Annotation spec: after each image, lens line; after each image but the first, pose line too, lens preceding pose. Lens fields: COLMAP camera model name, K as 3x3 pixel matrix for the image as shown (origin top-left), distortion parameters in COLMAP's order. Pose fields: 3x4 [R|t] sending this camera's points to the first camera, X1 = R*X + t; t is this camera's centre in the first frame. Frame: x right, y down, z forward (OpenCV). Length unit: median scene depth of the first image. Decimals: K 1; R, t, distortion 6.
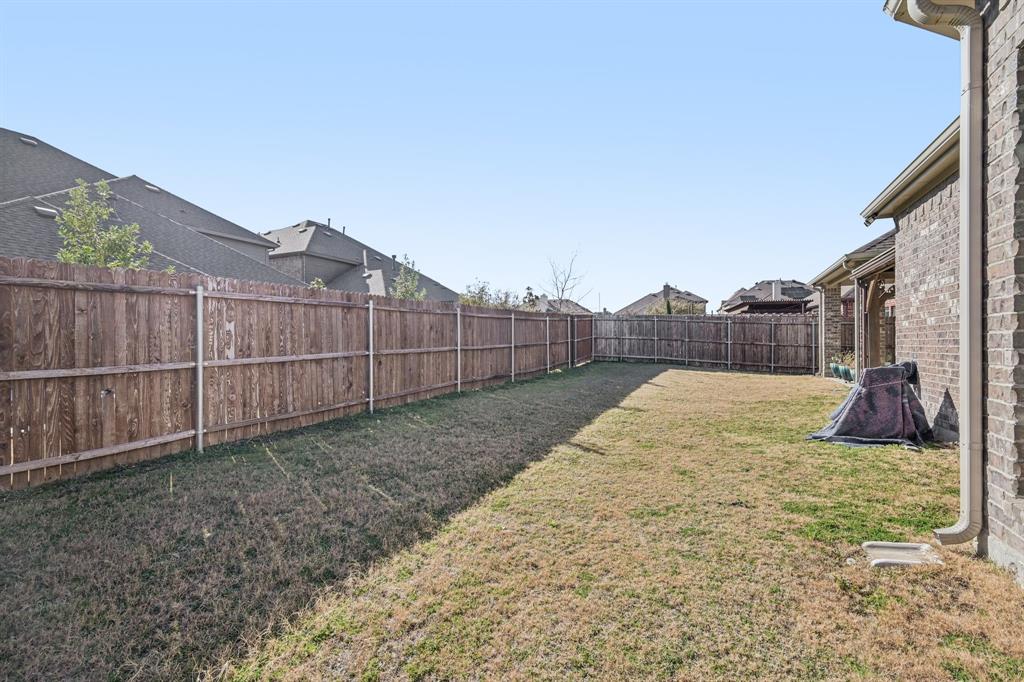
lens RADIAL K [[439.4, 0, 513.5], [0, 439.4, 345.2], [0, 0, 1]] dist [-0.000493, -0.000092]
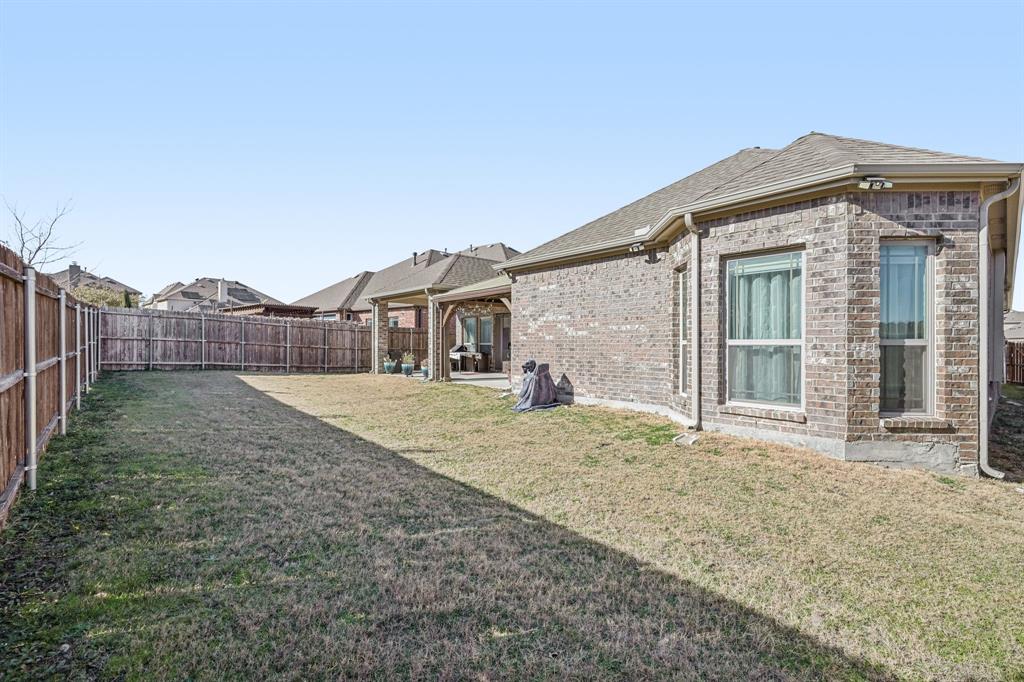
lens RADIAL K [[439.4, 0, 513.5], [0, 439.4, 345.2], [0, 0, 1]] dist [-0.000493, -0.000092]
pose [[0.383906, 0.002068, 0.923370, -0.239515], [-0.001580, 0.999997, -0.001582, -0.006333], [-0.923371, -0.000852, 0.383908, 0.127034]]
